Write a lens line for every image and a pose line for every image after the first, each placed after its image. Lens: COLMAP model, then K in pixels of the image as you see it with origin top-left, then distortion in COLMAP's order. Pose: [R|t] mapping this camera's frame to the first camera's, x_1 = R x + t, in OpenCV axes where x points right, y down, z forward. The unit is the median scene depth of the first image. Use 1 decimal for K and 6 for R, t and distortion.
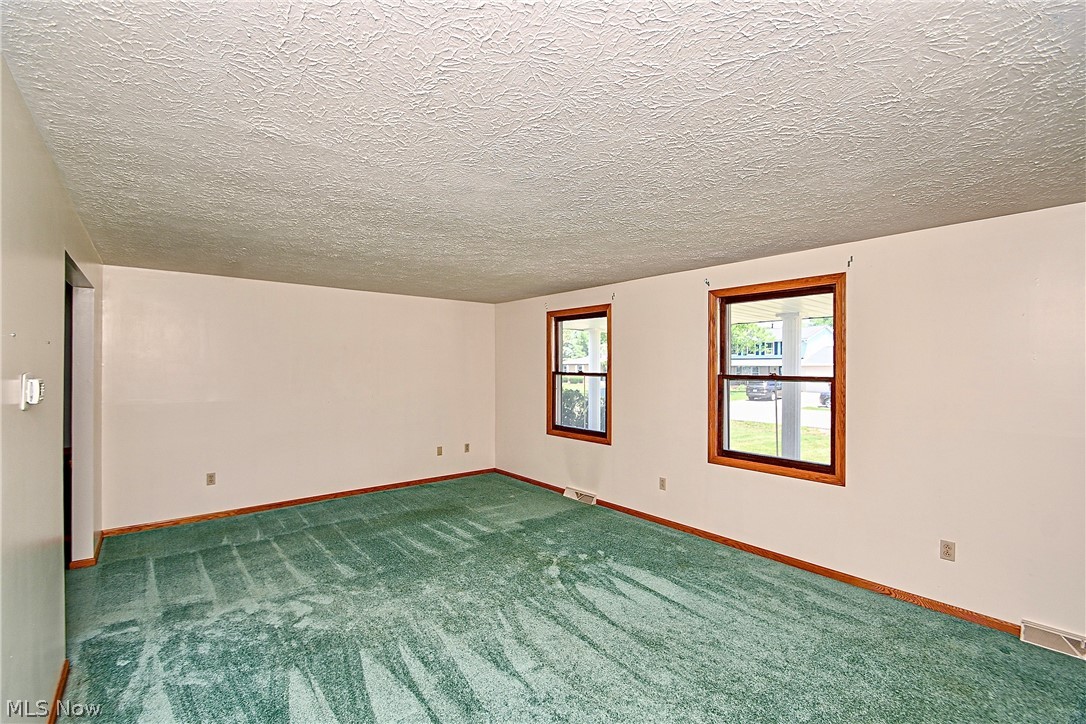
lens RADIAL K [[477.7, 0, 542.0], [0, 477.7, 364.2], [0, 0, 1]] dist [0.003661, -0.005694]
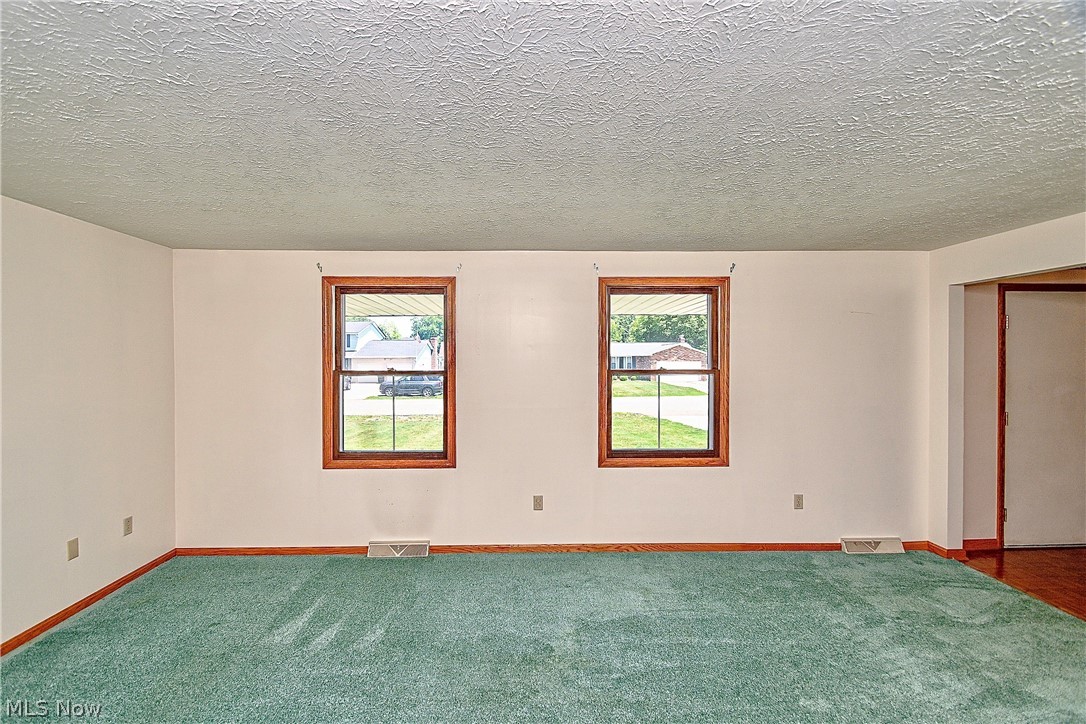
lens RADIAL K [[477.7, 0, 539.6], [0, 477.7, 356.1], [0, 0, 1]] dist [0.003661, -0.005694]
pose [[0.619810, 0.002670, 0.784747, -0.316521], [0.001851, 0.999986, -0.004865, -0.000243], [-0.784749, 0.004468, 0.619797, 0.386208]]
